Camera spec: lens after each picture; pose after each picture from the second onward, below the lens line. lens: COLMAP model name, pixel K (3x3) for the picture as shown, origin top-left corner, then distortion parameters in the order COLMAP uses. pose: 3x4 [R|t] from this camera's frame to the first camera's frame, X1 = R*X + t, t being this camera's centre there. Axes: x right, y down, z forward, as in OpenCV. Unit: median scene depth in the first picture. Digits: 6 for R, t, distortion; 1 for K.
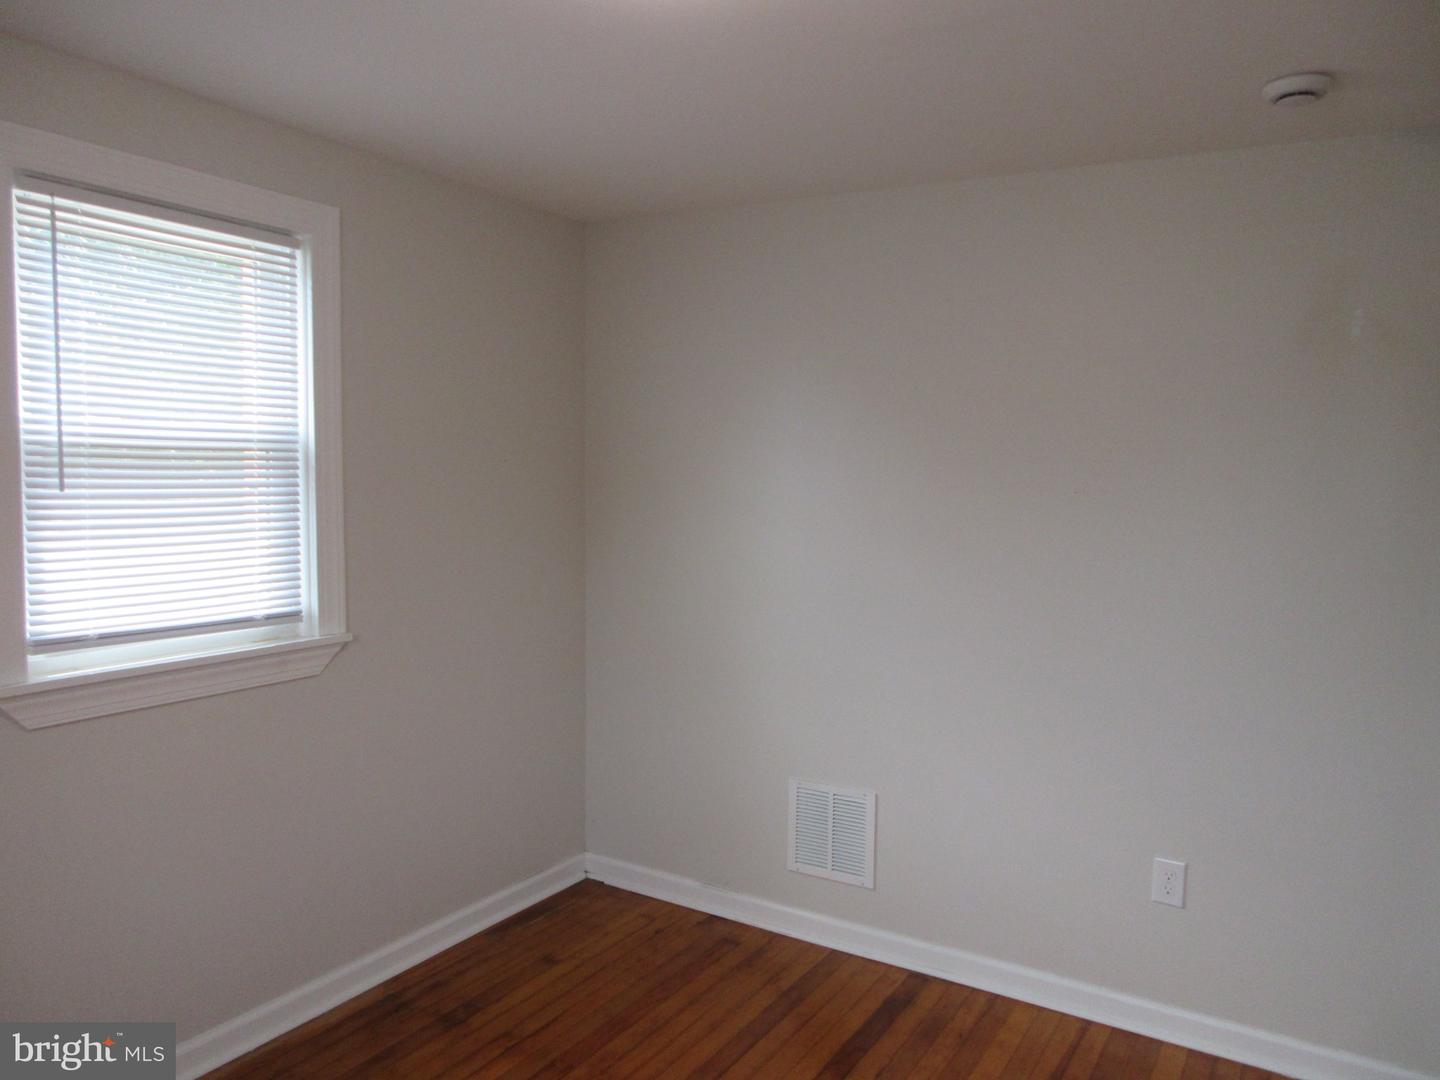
lens RADIAL K [[1059.1, 0, 720.0], [0, 1059.1, 540.0], [0, 0, 1]] dist [0.003457, 0.003894]
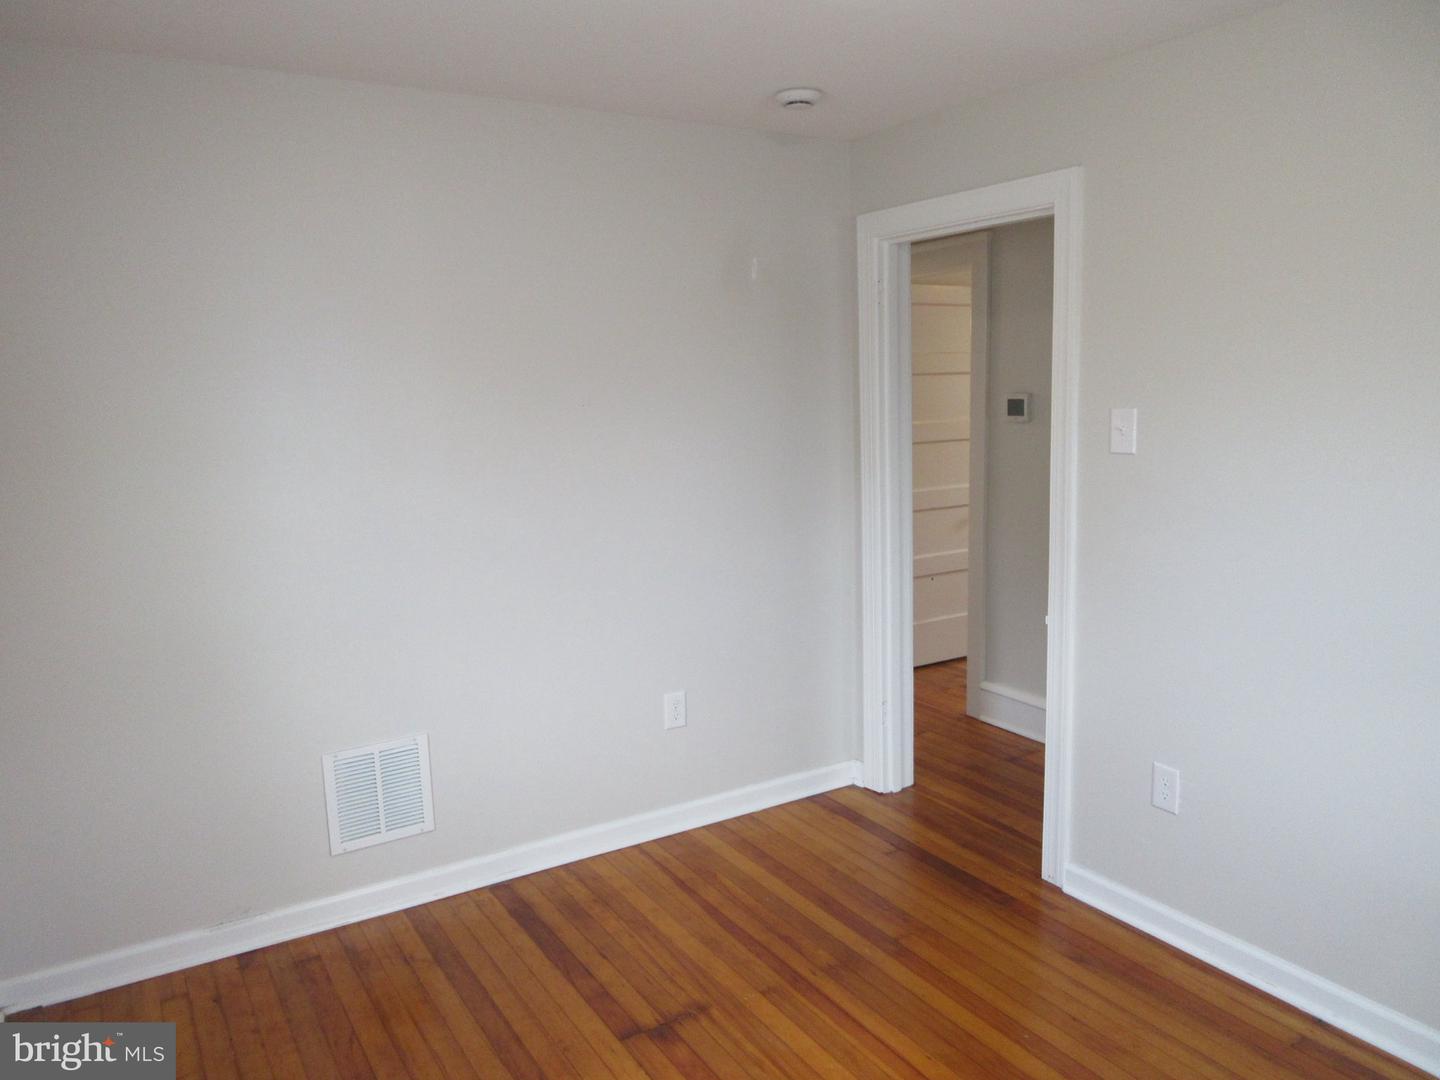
lens RADIAL K [[1074.2, 0, 720.0], [0, 1074.2, 540.0], [0, 0, 1]] dist [-0.005958, -0.002309]
pose [[0.456149, -0.169666, 0.873580, -0.560340], [0.097070, 0.985286, 0.140675, -0.045215], [-0.884593, 0.020629, 0.465907, 0.312779]]
